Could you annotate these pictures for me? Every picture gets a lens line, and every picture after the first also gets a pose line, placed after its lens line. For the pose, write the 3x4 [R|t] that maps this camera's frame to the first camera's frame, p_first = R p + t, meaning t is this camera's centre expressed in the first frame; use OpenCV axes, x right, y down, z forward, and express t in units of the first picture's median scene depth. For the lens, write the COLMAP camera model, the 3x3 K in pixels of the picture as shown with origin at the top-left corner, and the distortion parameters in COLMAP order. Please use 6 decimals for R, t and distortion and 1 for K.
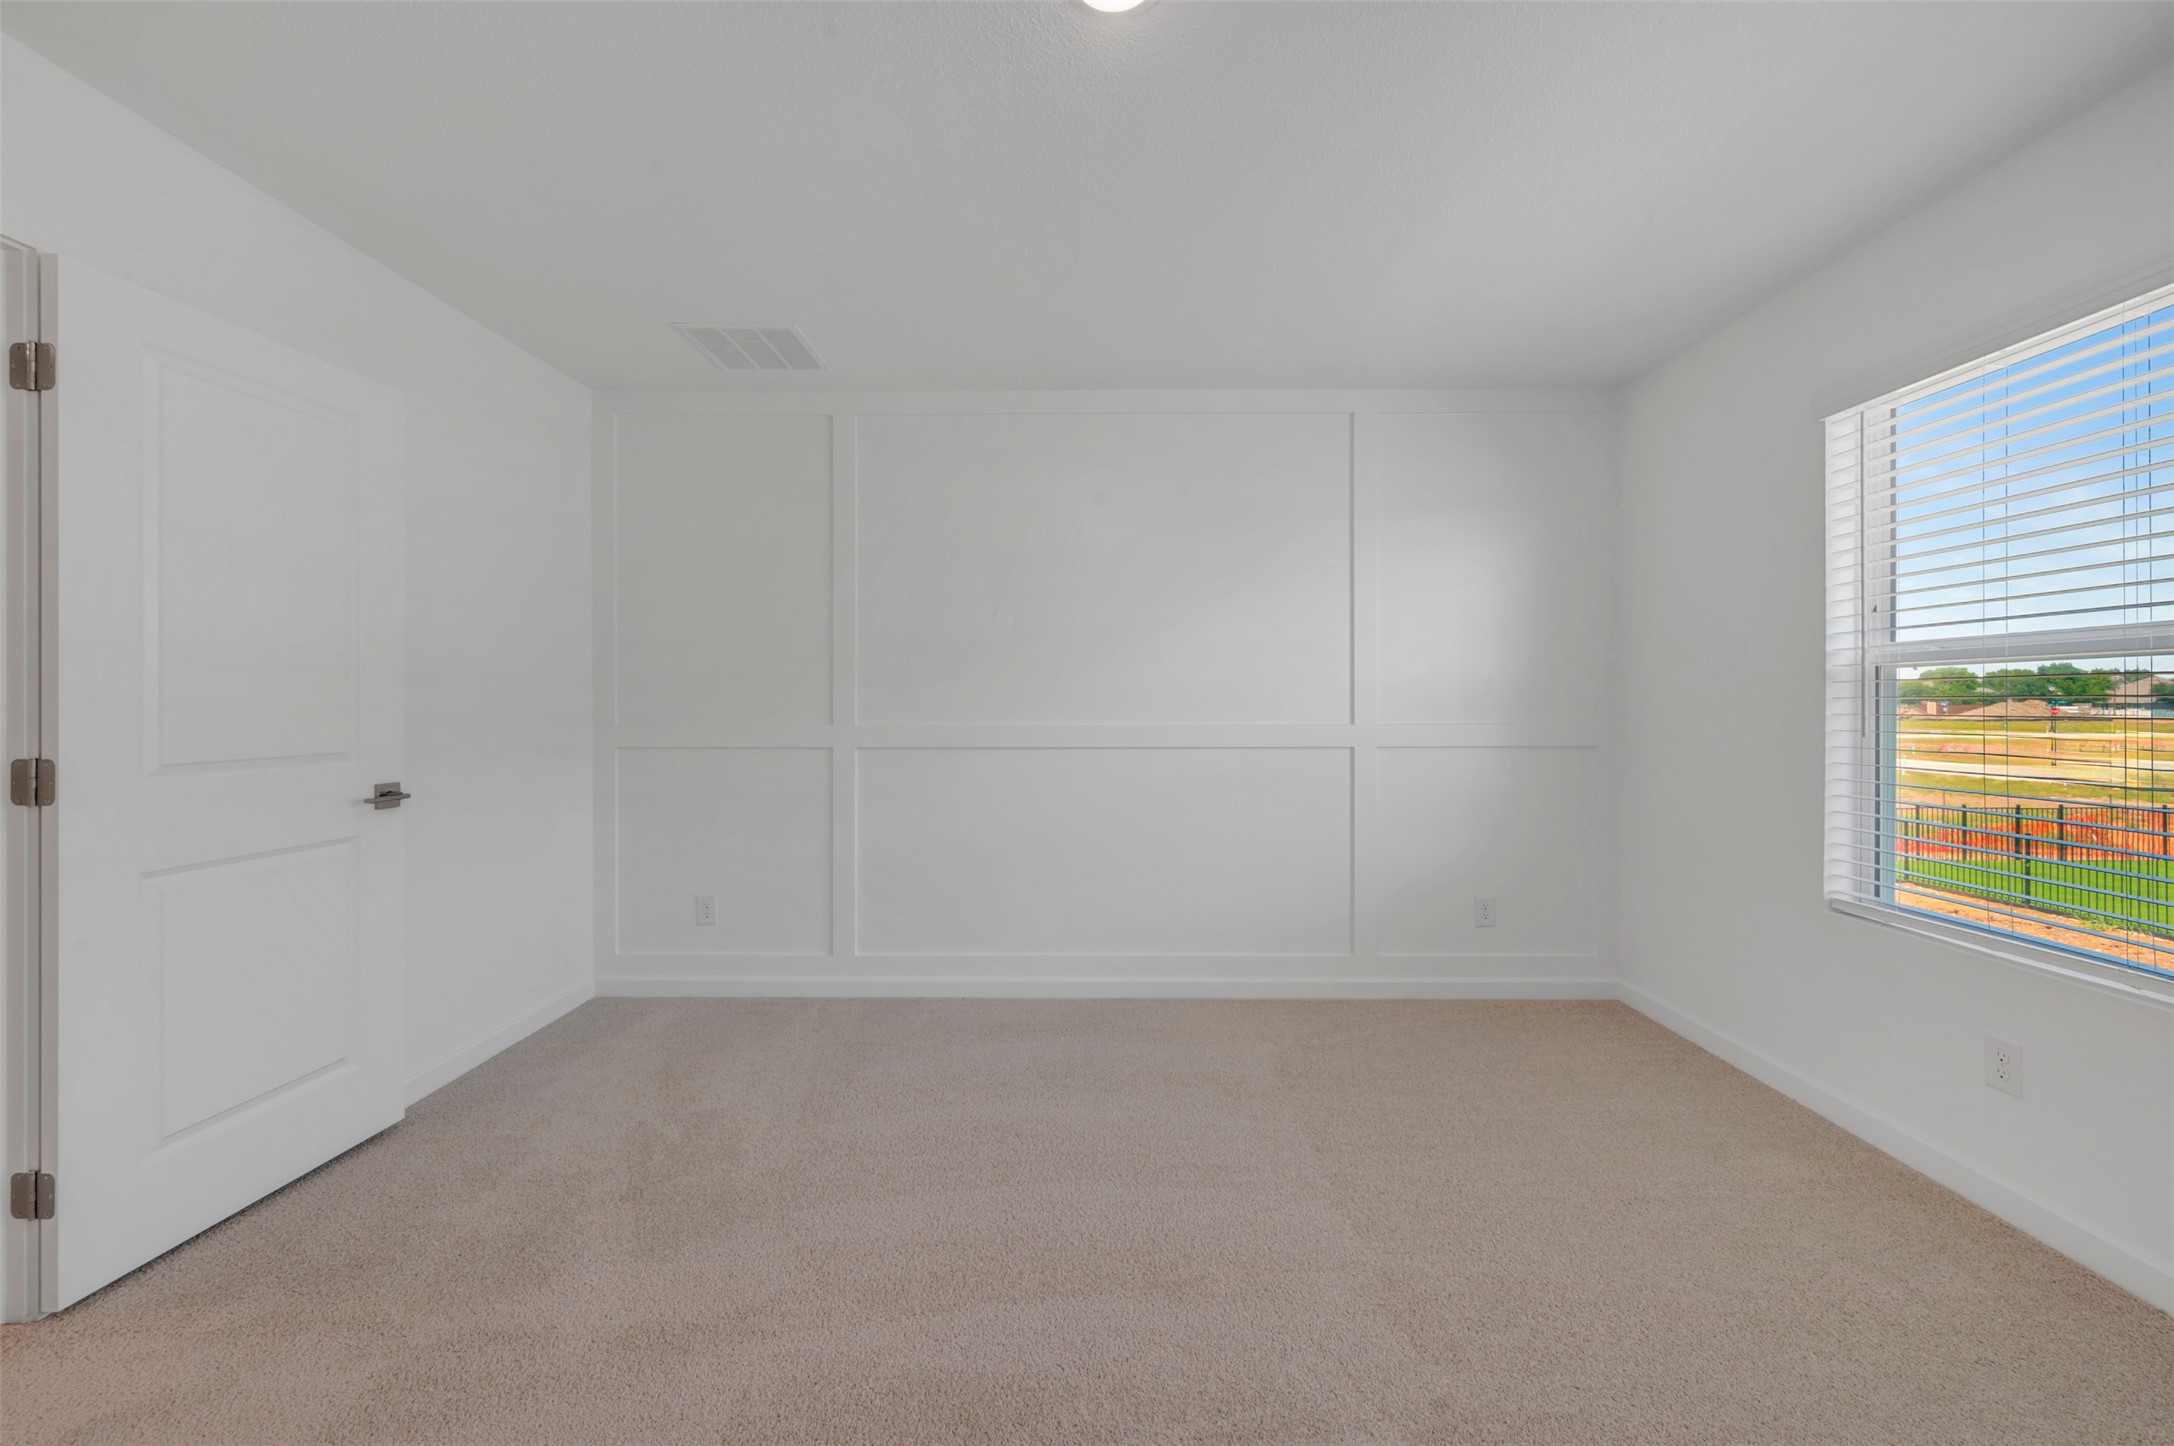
lens RADIAL K [[864.0, 0, 1087.6], [0, 864.0, 703.4], [0, 0, 1]] dist [0.000722, 0.000063]
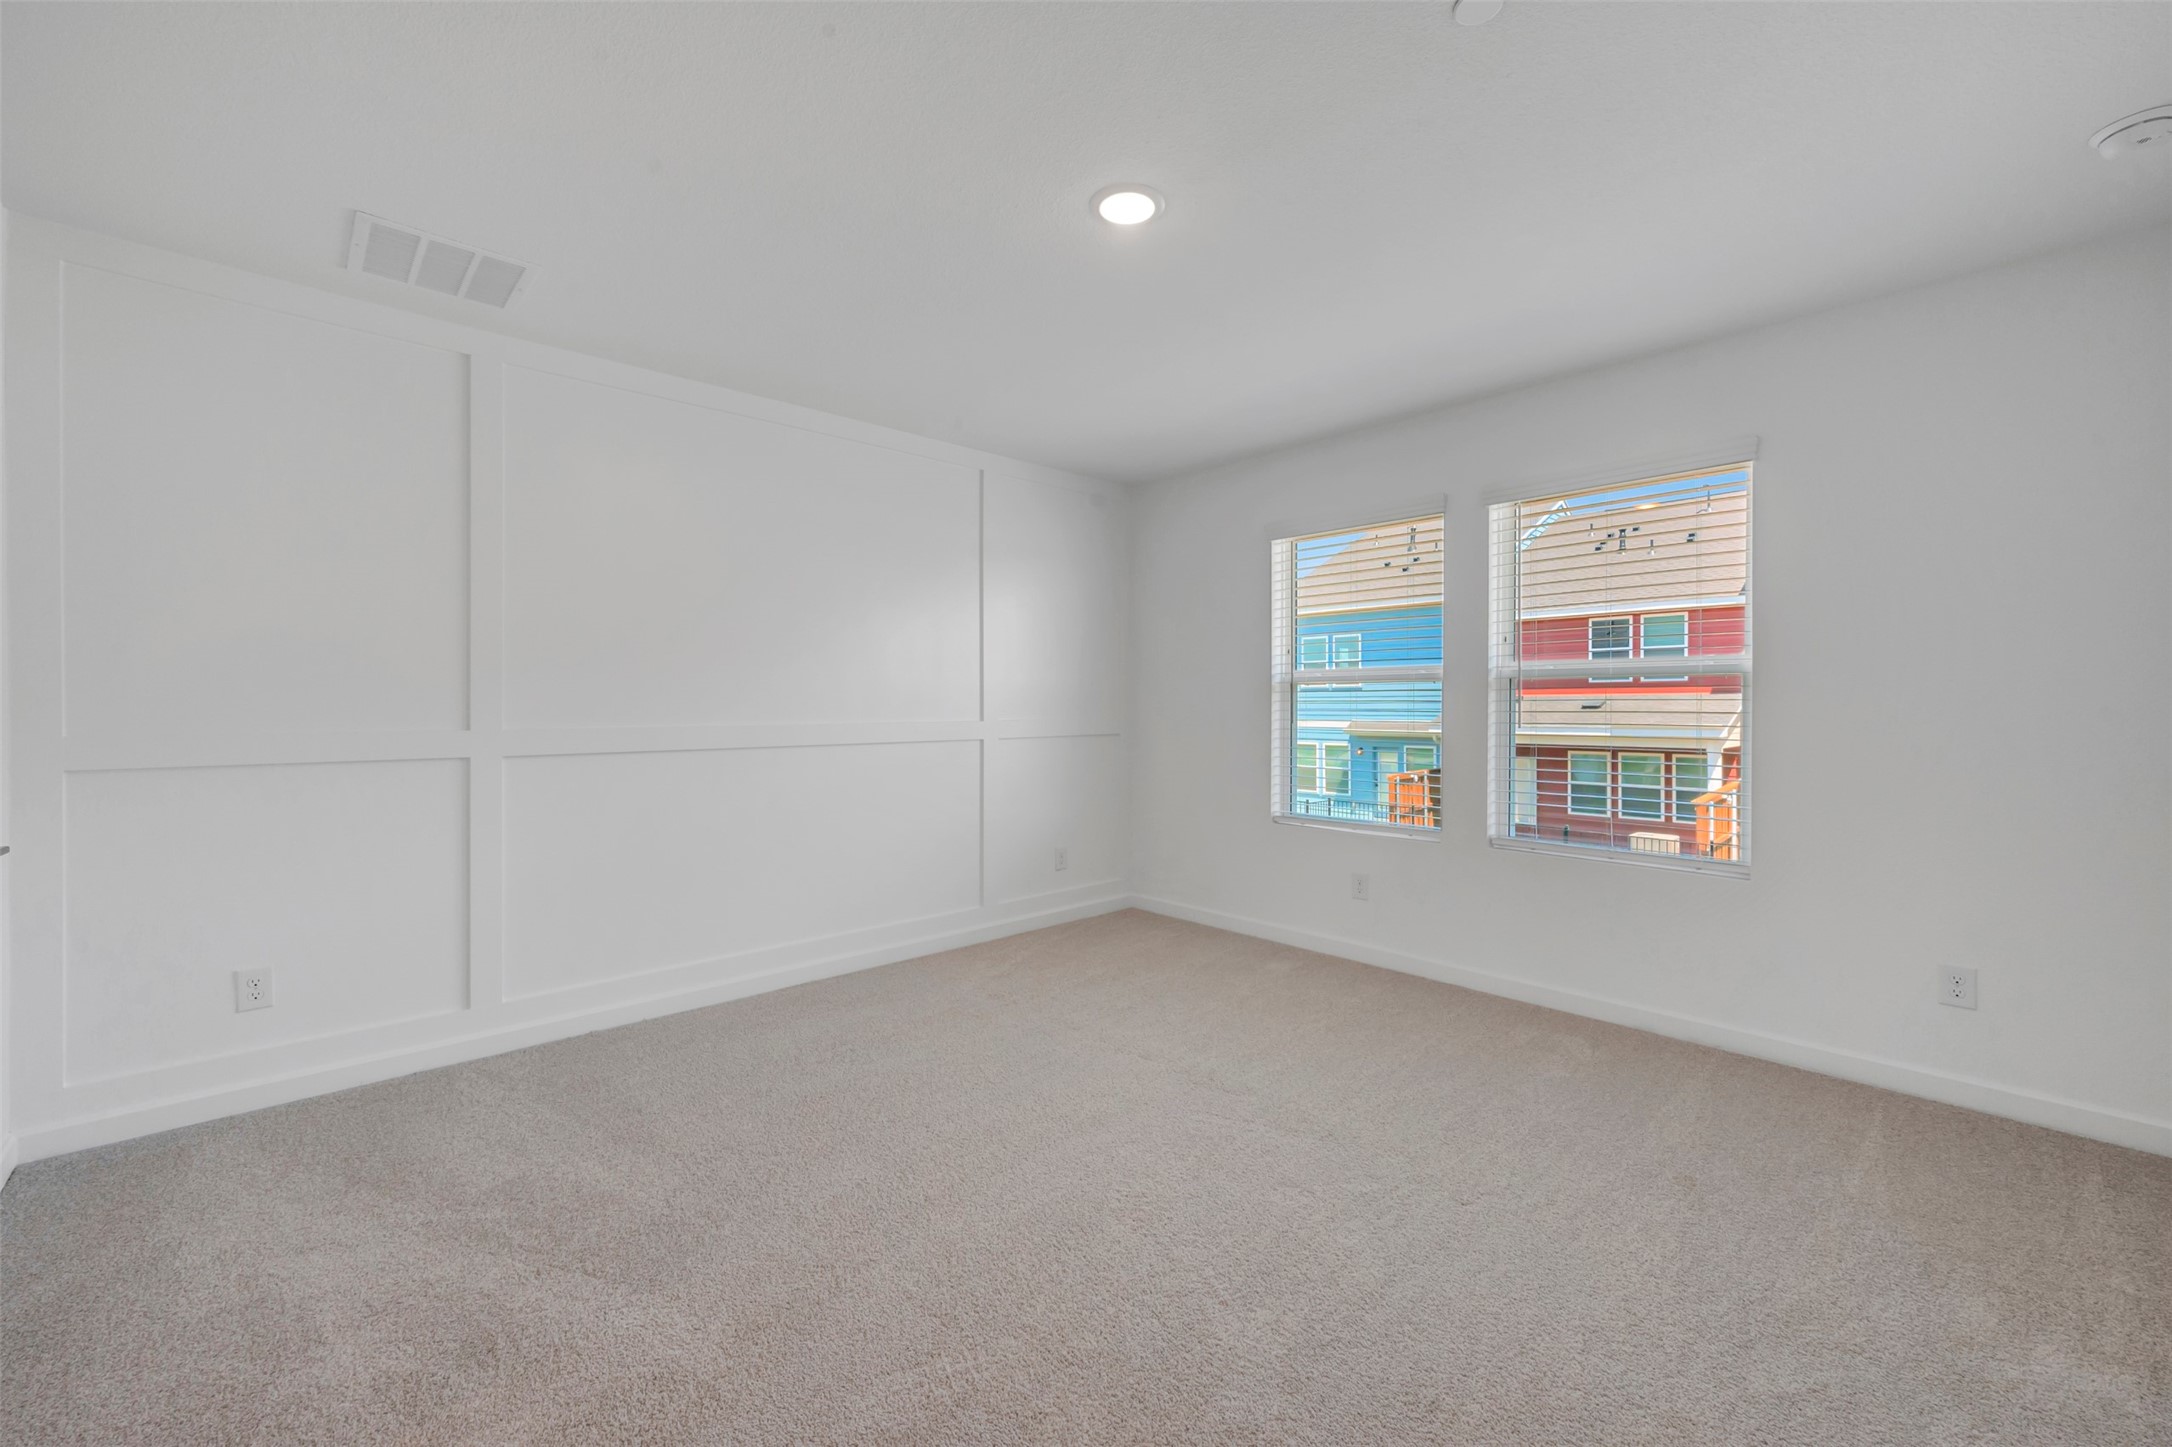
lens RADIAL K [[863.2, 0, 1086.6], [0, 863.2, 703.9], [0, 0, 1]] dist [0.000722, 0.000063]
pose [[0.726419, 0.000088, 0.687252, -0.455206], [-0.000391, 1.000000, 0.000285, -0.000552], [-0.687252, -0.000476, 0.726419, -0.006429]]
